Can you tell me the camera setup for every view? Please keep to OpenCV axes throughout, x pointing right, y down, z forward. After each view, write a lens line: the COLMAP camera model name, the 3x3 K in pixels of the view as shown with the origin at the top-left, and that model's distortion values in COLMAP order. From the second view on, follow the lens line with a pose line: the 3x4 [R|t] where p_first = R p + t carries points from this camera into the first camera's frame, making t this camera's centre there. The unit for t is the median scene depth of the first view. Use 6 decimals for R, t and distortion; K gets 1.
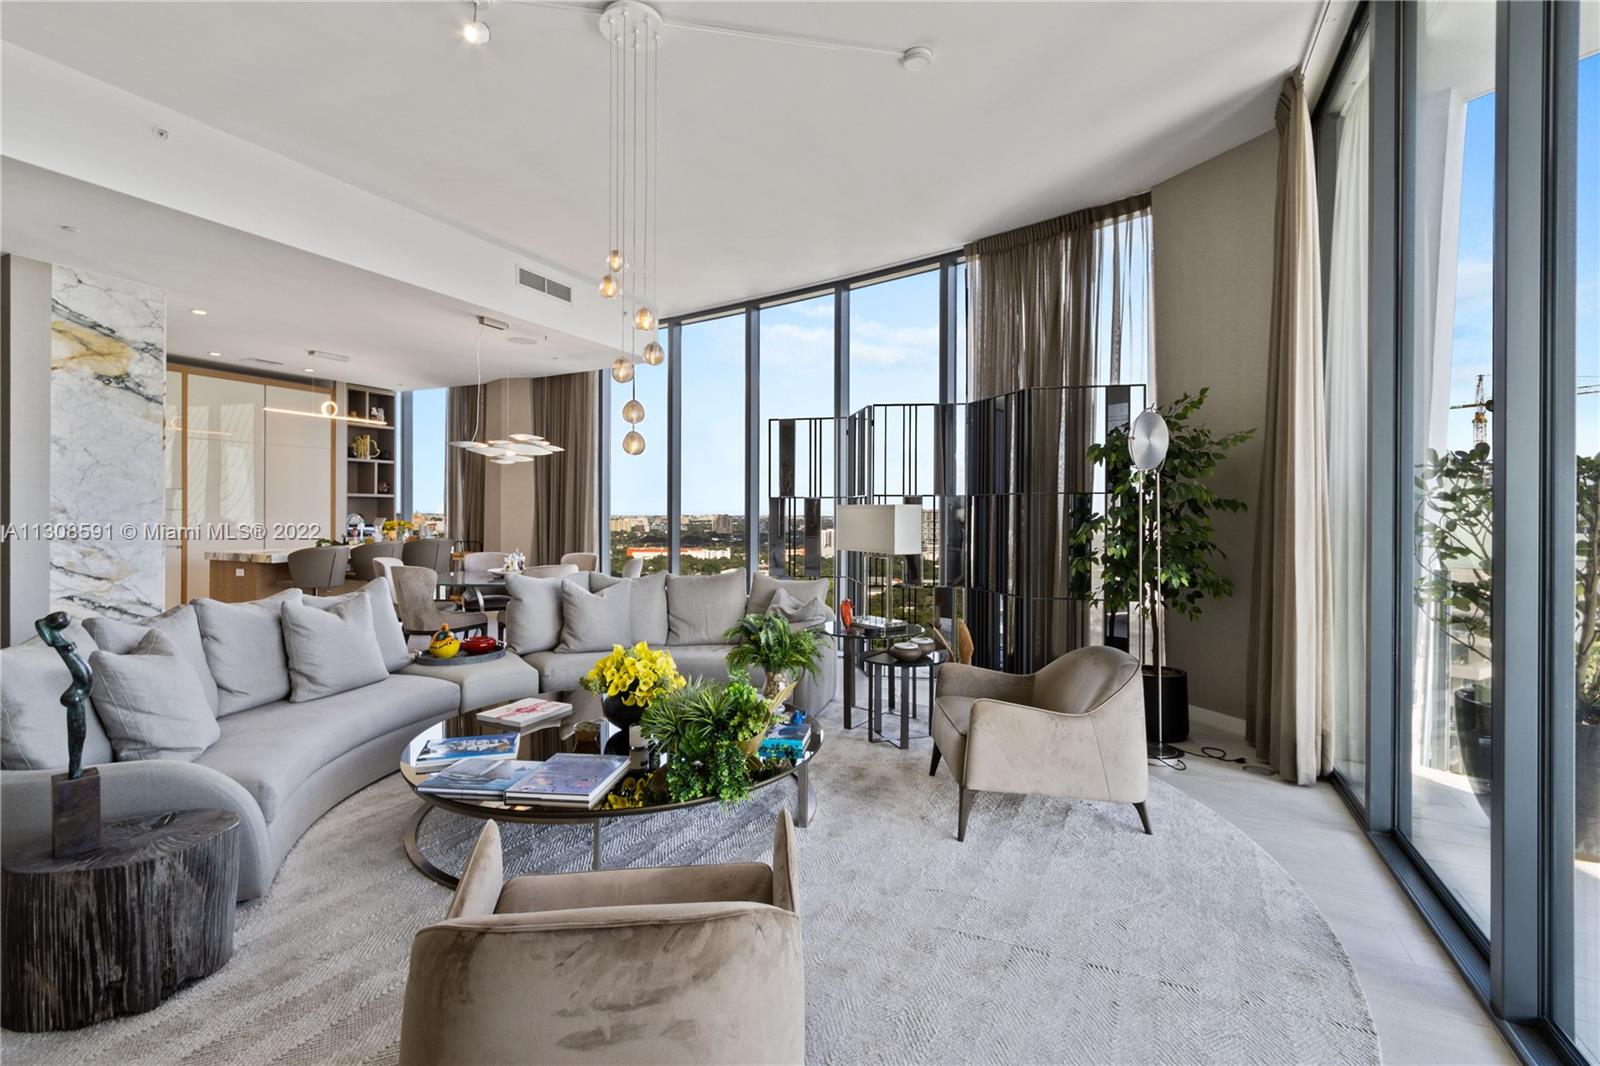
lens RADIAL K [[730.1, 0, 790.9], [0, 730.1, 514.1], [0, 0, 1]] dist [0.005113, 0.000534]
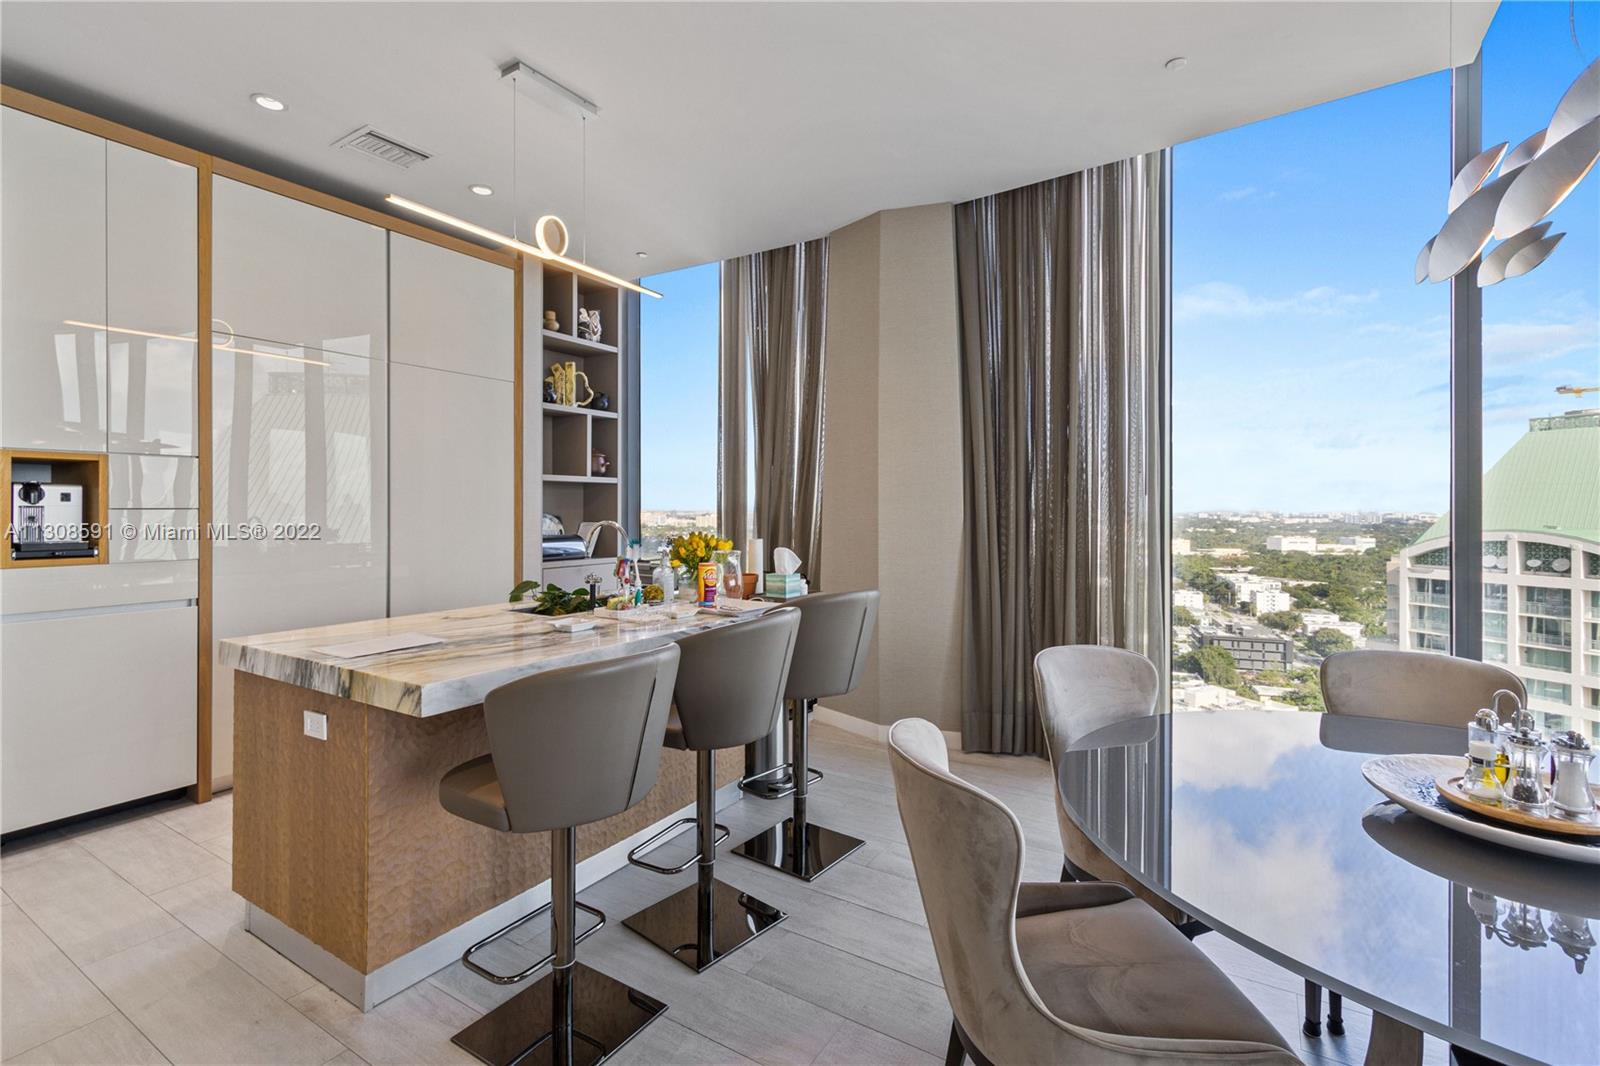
lens RADIAL K [[730.1, 0, 790.9], [0, 730.1, 514.1], [0, 0, 1]] dist [0.005113, 0.000534]
pose [[0.993389, -0.002433, -0.114771, -0.406433], [0.003061, 0.999981, 0.005296, -0.003708], [0.114756, -0.005612, 0.993378, 0.561096]]
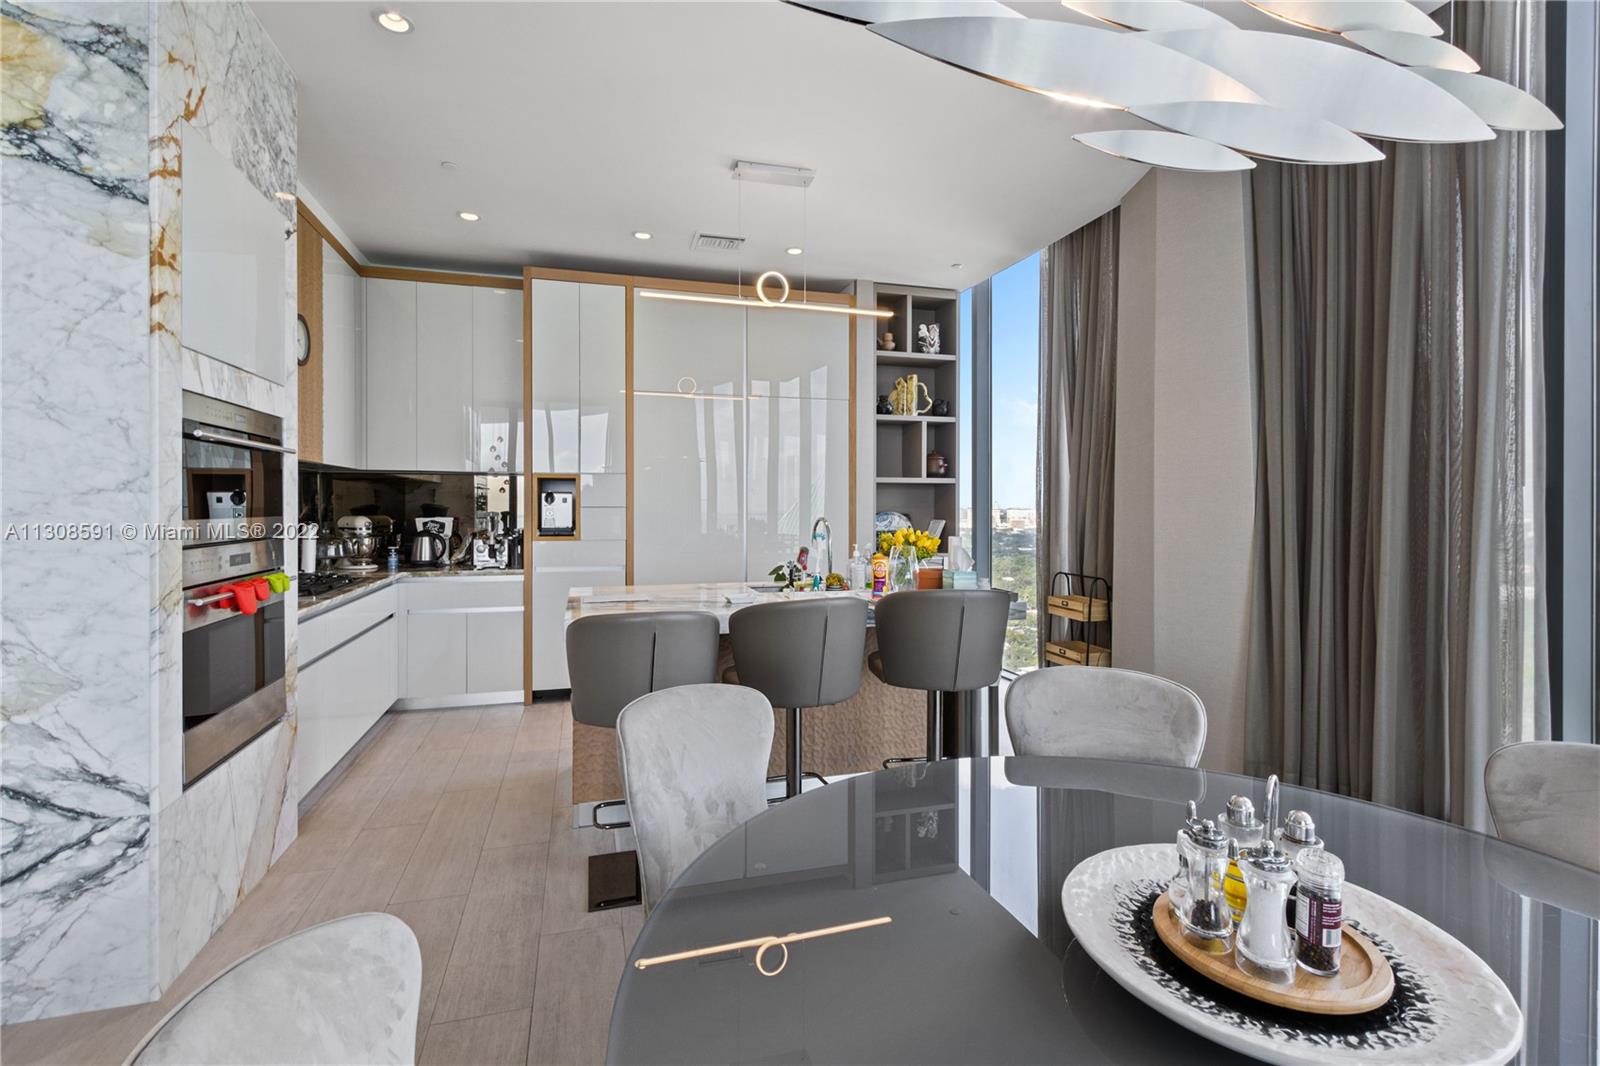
lens RADIAL K [[722.0, 0, 796.1], [0, 722.0, 517.8], [0, 0, 1]] dist [0.001538, -0.000195]
pose [[0.669457, 0.006841, -0.742819, -0.245324], [0.001606, 0.999942, 0.010656, -0.002911], [0.742849, -0.008326, 0.669407, 0.613876]]
